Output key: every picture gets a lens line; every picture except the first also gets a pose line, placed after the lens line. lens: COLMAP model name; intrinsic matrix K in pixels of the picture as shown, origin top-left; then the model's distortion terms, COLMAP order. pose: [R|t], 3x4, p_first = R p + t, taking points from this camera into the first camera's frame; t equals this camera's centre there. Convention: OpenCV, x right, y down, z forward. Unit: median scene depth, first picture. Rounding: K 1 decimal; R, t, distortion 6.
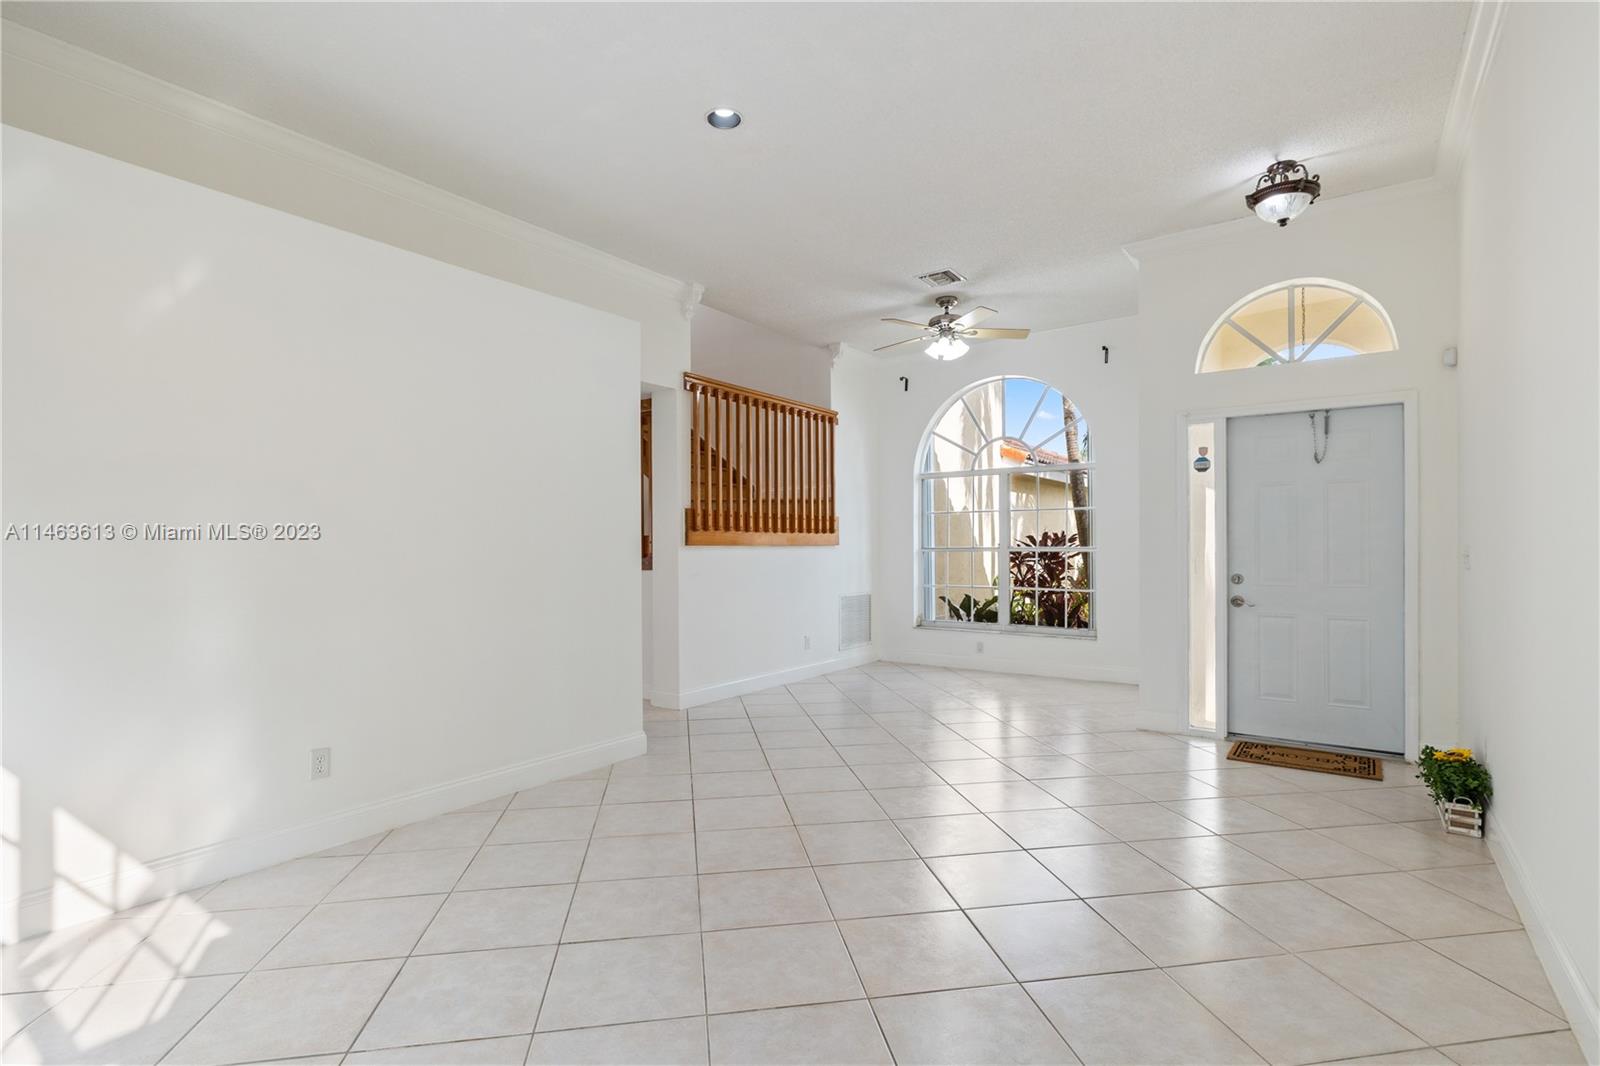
lens RADIAL K [[779.3, 0, 802.7], [0, 779.3, 540.6], [0, 0, 1]] dist [0.000798, 0.000249]
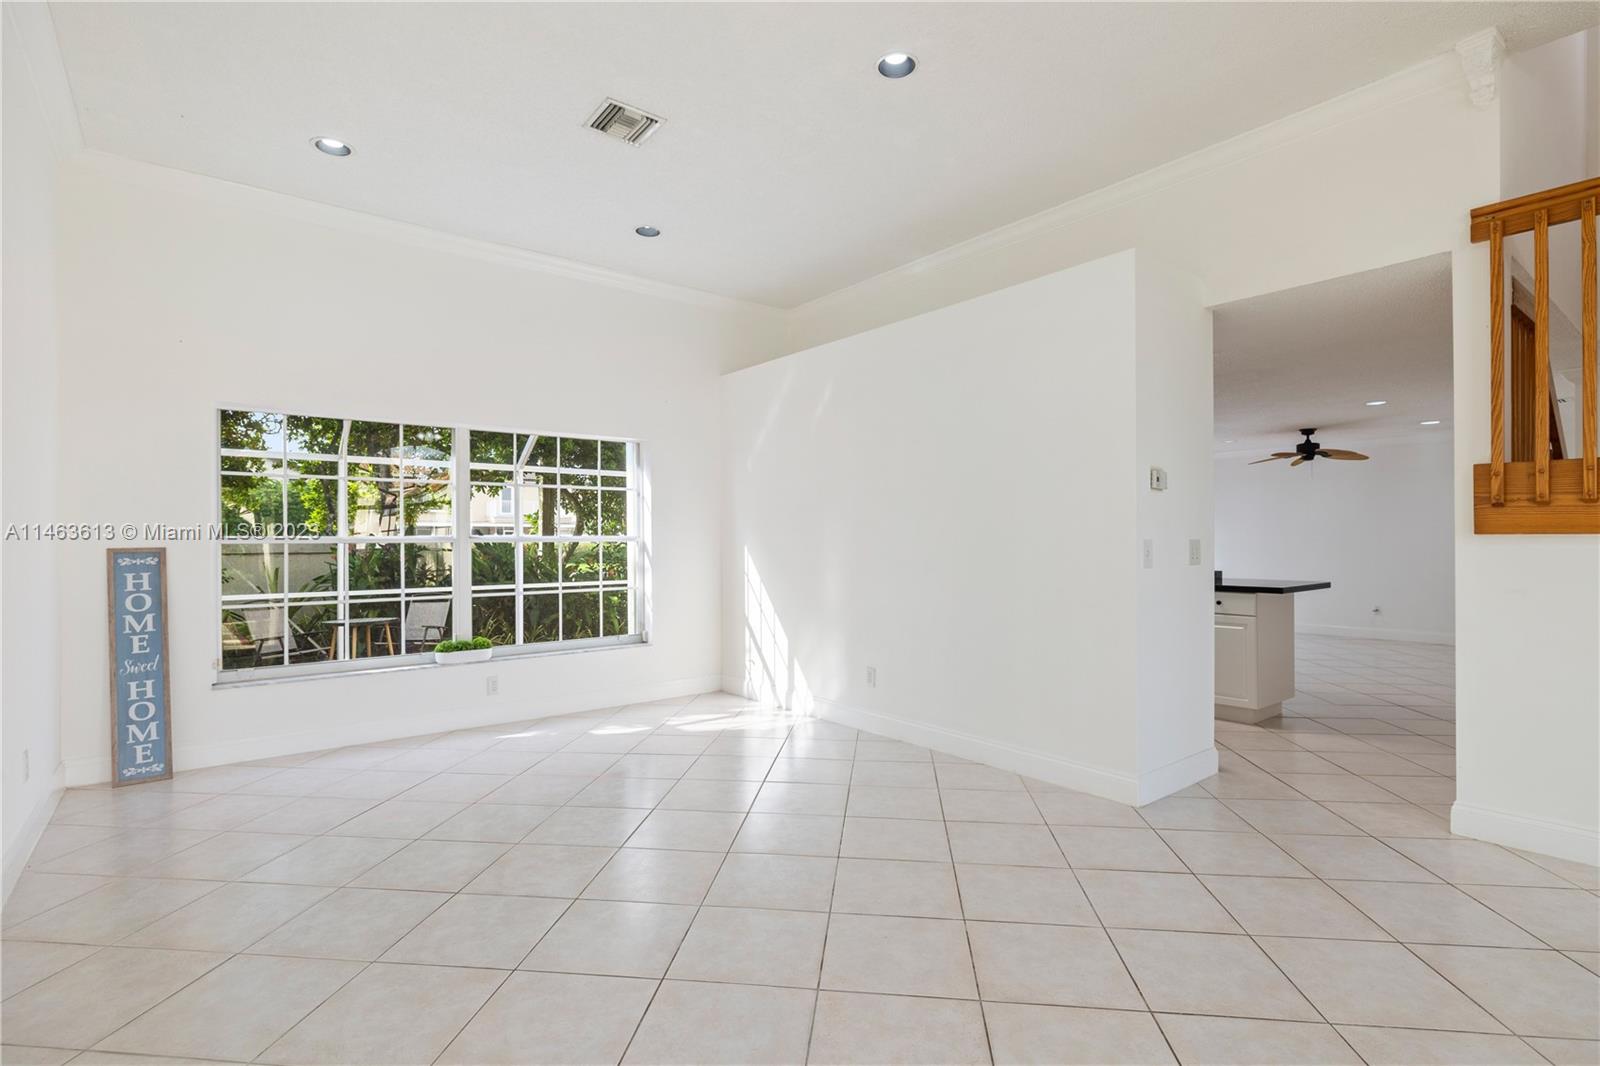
lens RADIAL K [[779.3, 0, 797.9], [0, 779.3, 535.7], [0, 0, 1]] dist [0.000798, 0.000249]
pose [[-0.284701, -0.003444, -0.958610, 0.495405], [0.006787, 0.999961, -0.005608, 0.006900], [0.958592, -0.008103, -0.284666, 0.705384]]
